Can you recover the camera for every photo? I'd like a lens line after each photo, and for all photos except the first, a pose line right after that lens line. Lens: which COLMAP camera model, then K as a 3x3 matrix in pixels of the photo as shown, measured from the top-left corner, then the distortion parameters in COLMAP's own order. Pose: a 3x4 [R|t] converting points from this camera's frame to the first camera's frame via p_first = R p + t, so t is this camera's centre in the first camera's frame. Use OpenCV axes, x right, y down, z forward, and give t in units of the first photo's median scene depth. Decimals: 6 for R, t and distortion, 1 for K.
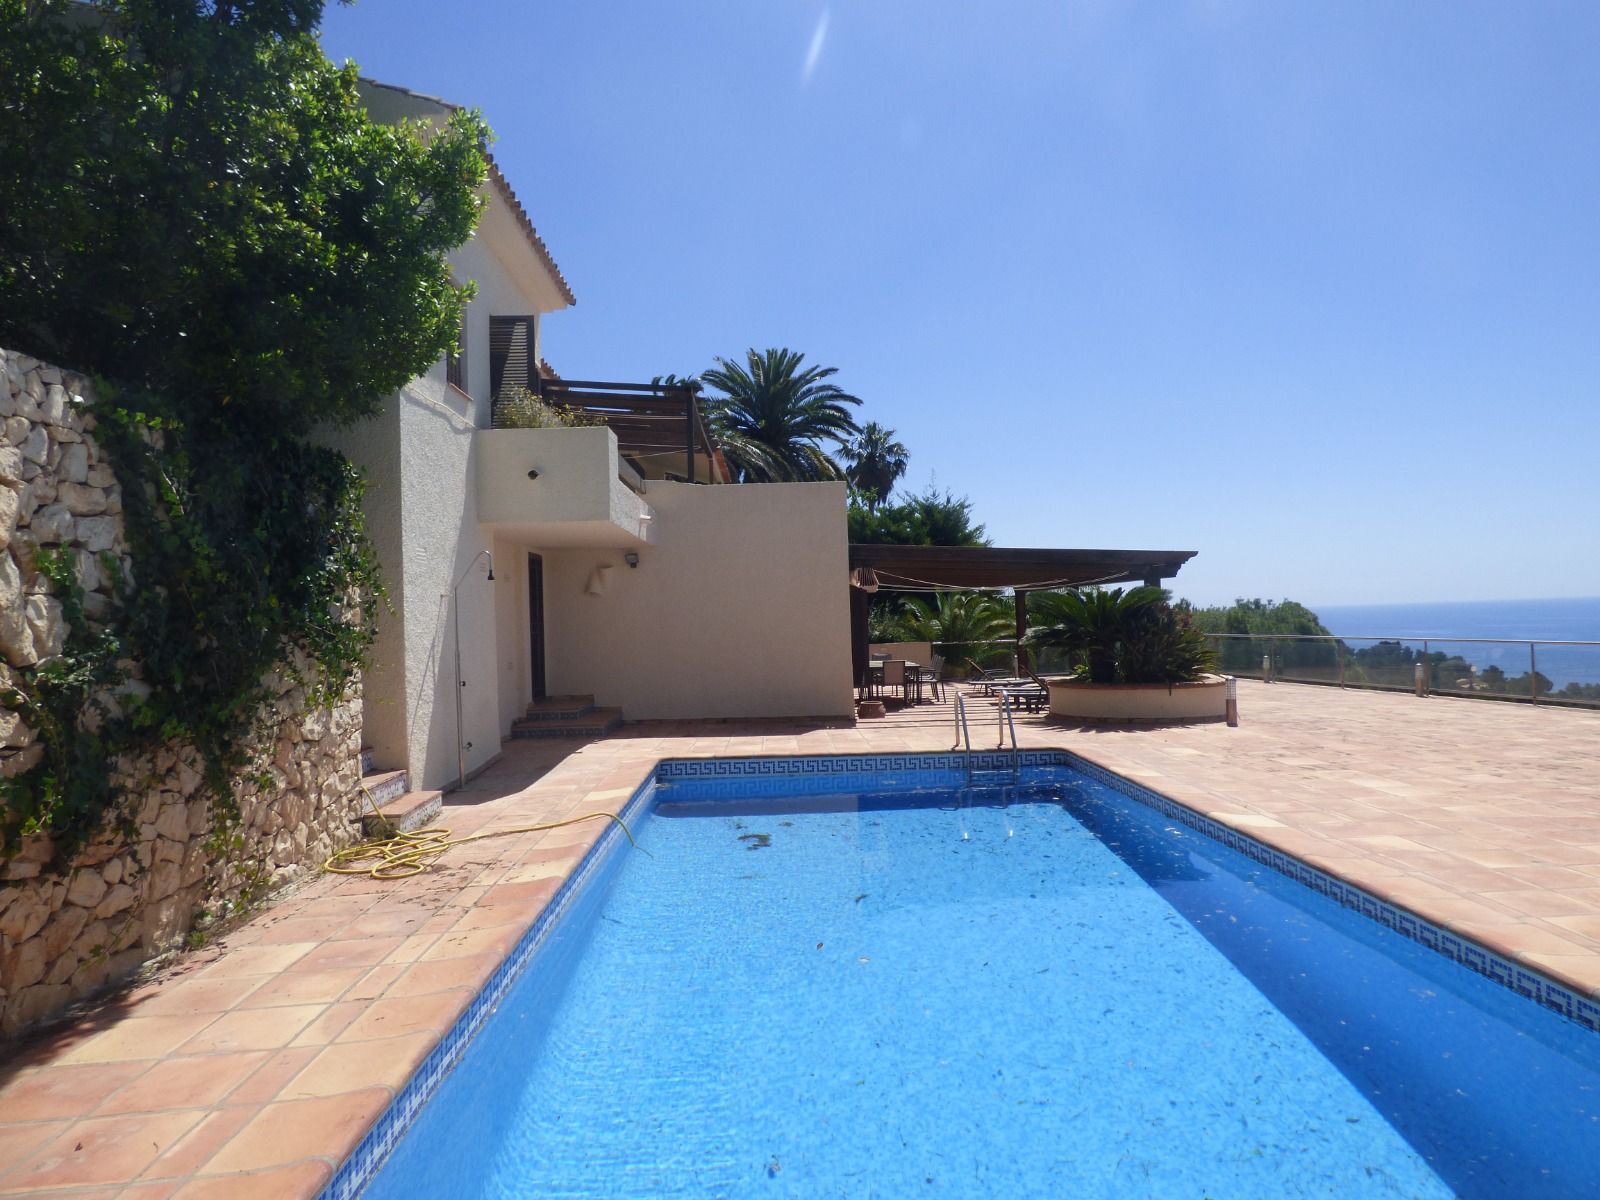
lens RADIAL K [[963.1, 0, 816.3], [0, 963.1, 595.2], [0, 0, 1]] dist [-0.014452, 0.007809]
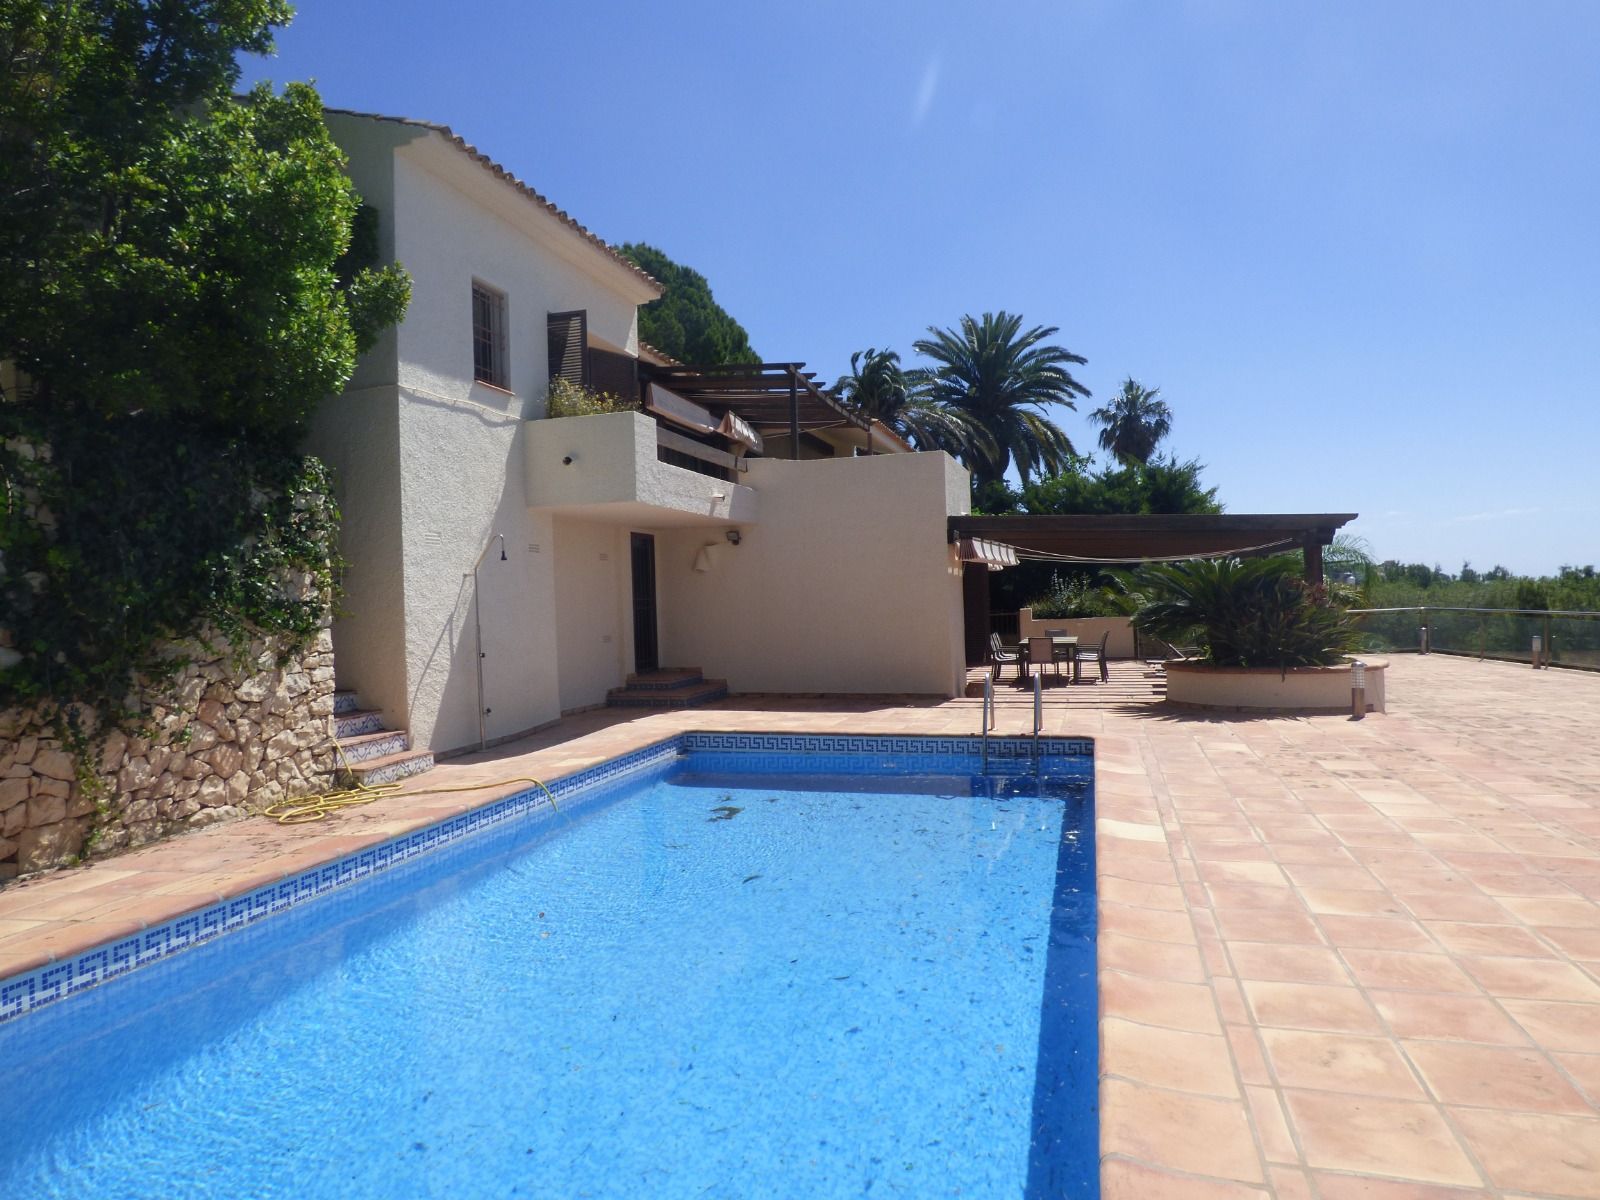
lens RADIAL K [[963.1, 0, 813.7], [0, 963.1, 595.5], [0, 0, 1]] dist [-0.014452, 0.007809]
pose [[0.947864, -0.003680, -0.318655, 0.252293], [0.012538, 0.999590, 0.025749, 0.000312], [0.318429, -0.028401, 0.947521, 0.059082]]
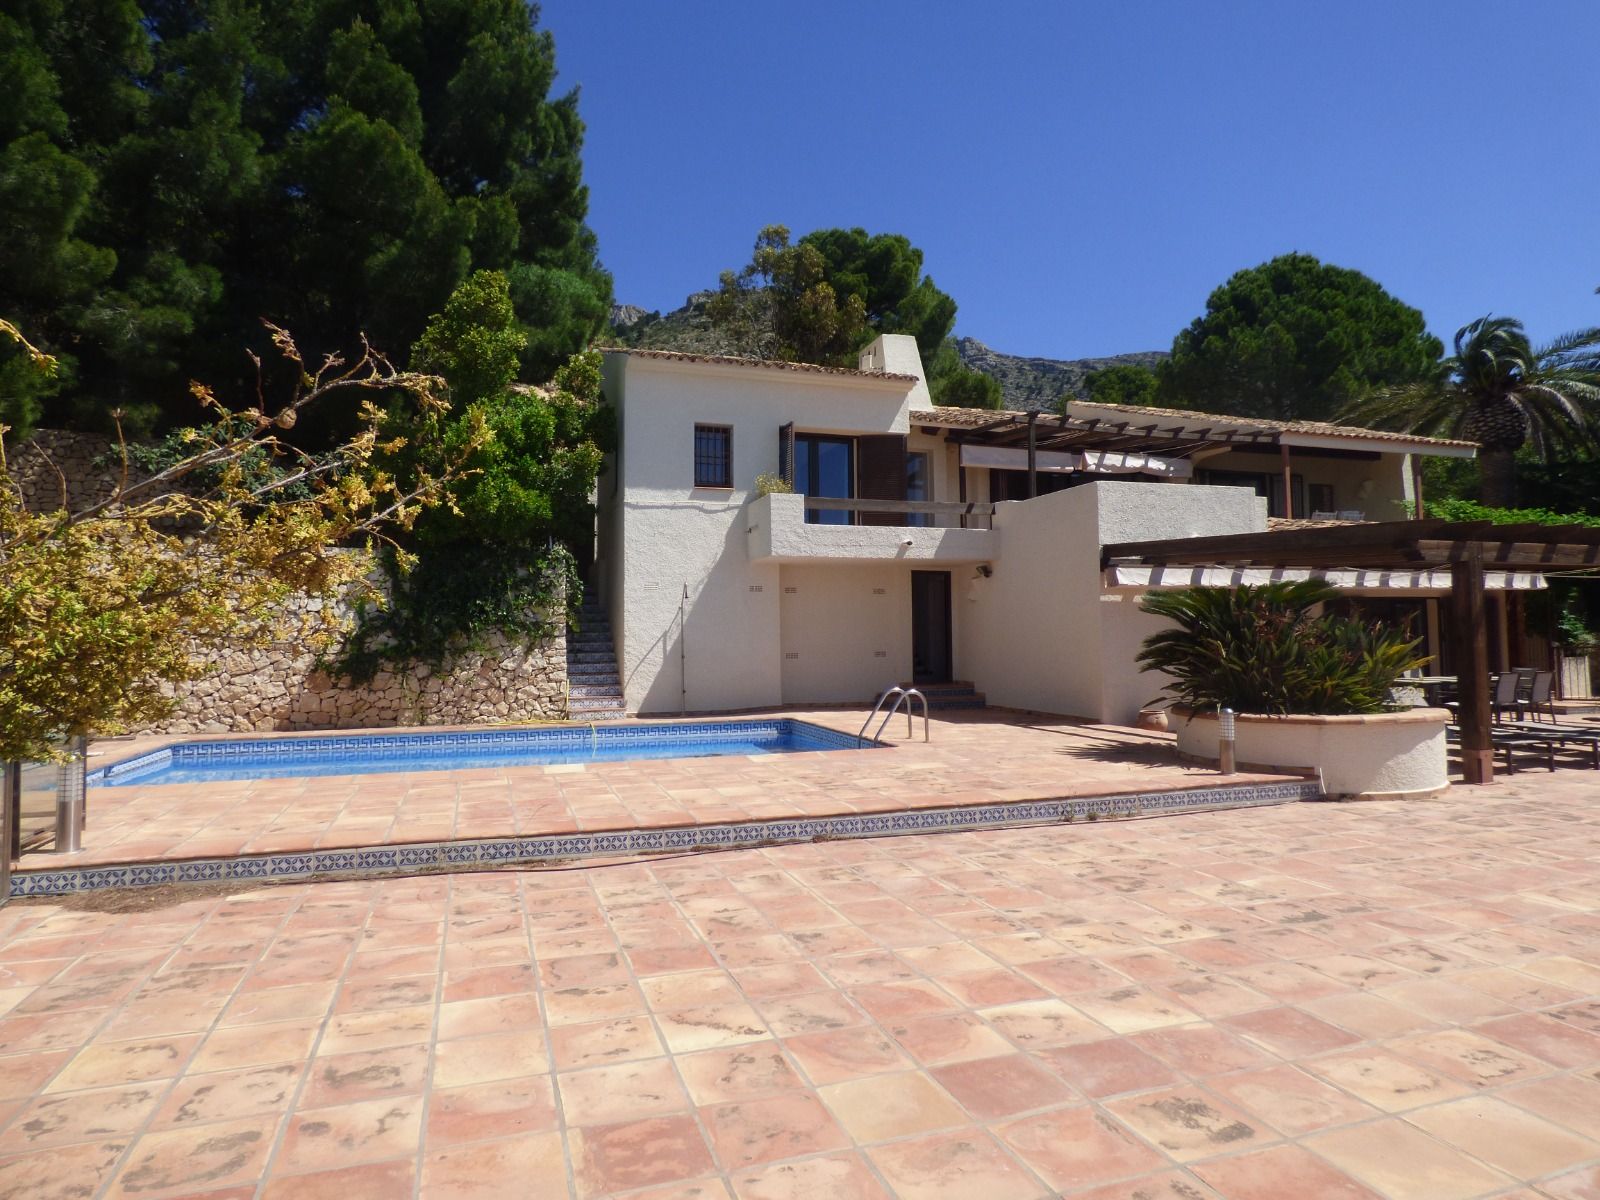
lens RADIAL K [[963.1, 0, 805.8], [0, 963.1, 603.4], [0, 0, 1]] dist [-0.014452, 0.007809]
pose [[0.283342, -0.023090, -0.958741, 1.045325], [0.023528, 0.999577, -0.017120, 0.021371], [0.958730, -0.017707, 0.283765, 0.525835]]
